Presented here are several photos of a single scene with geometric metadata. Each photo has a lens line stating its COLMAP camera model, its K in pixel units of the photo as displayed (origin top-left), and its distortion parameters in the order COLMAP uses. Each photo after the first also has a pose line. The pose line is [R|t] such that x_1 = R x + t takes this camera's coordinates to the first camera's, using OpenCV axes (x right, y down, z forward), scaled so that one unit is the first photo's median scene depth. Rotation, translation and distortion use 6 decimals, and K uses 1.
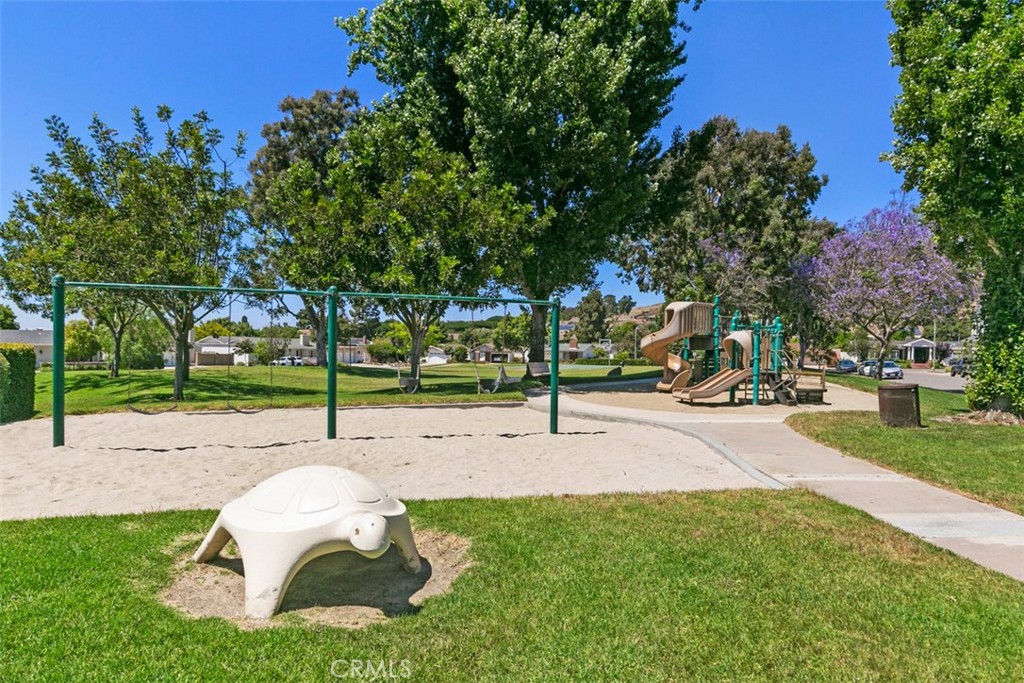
lens RADIAL K [[675.5, 0, 512.0], [0, 675.5, 341.5], [0, 0, 1]] dist [0.000053, -0.000008]
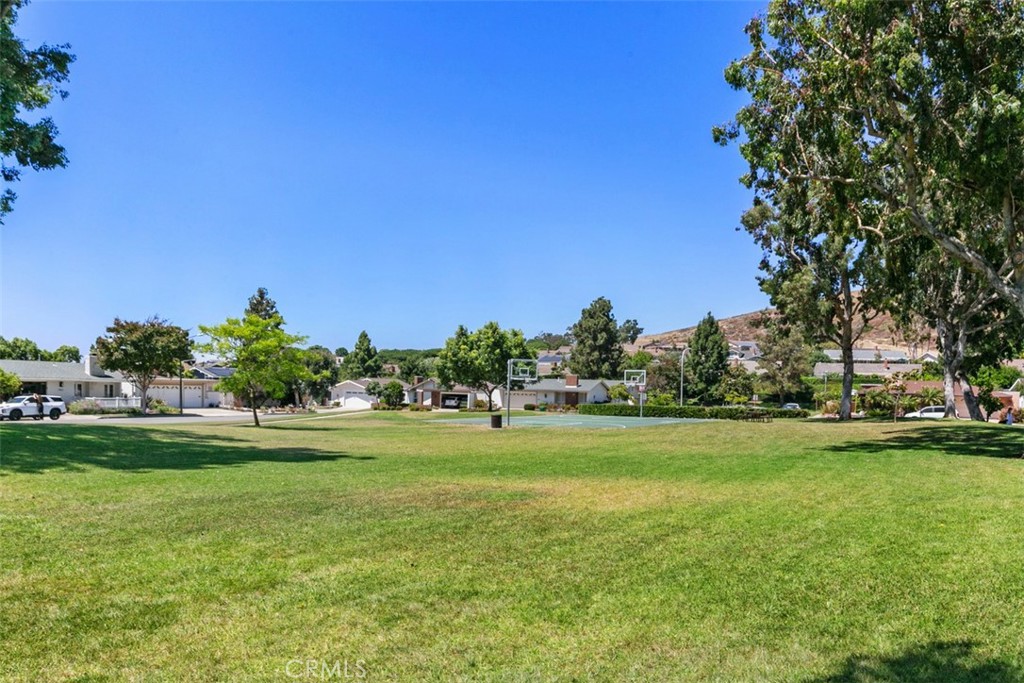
lens RADIAL K [[778.8, 0, 512.0], [0, 778.8, 341.5], [0, 0, 1]] dist [-0.007138, -0.000470]
pose [[0.999410, 0.011597, 0.032338, 0.011166], [-0.009996, 0.998737, -0.049233, 0.004327], [-0.032868, 0.048881, 0.998264, 0.264517]]
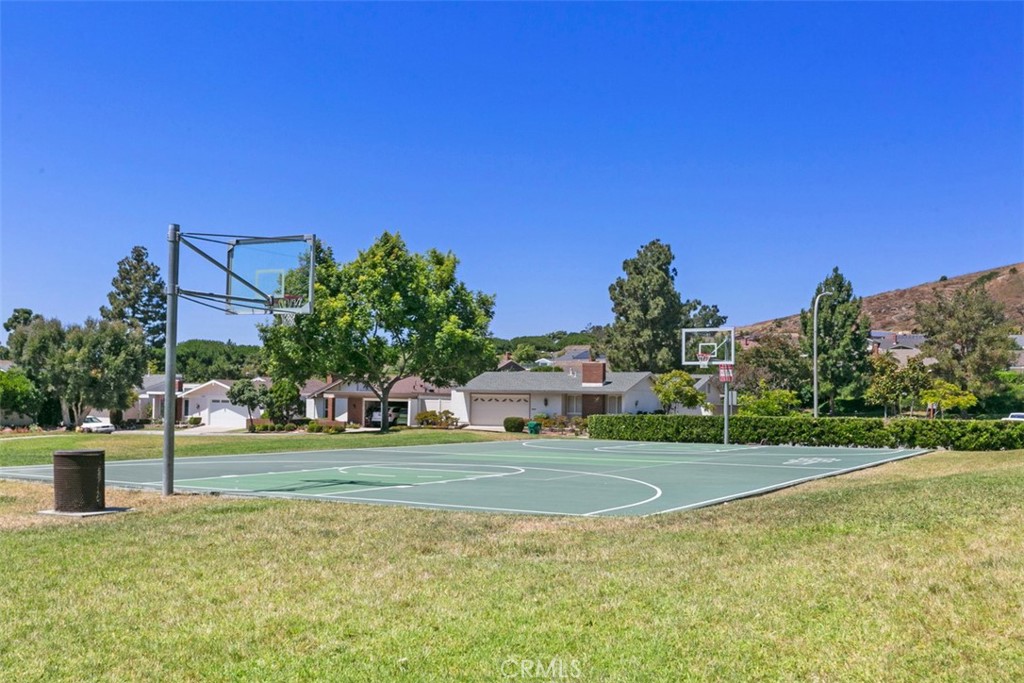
lens RADIAL K [[907.3, 0, 512.0], [0, 907.3, 341.5], [0, 0, 1]] dist [0.009628, -0.001157]
pose [[0.999460, -0.001687, -0.032826, 0.061719], [-0.000194, 0.998362, -0.057211, 0.013830], [0.032868, 0.057186, 0.997822, 0.518061]]
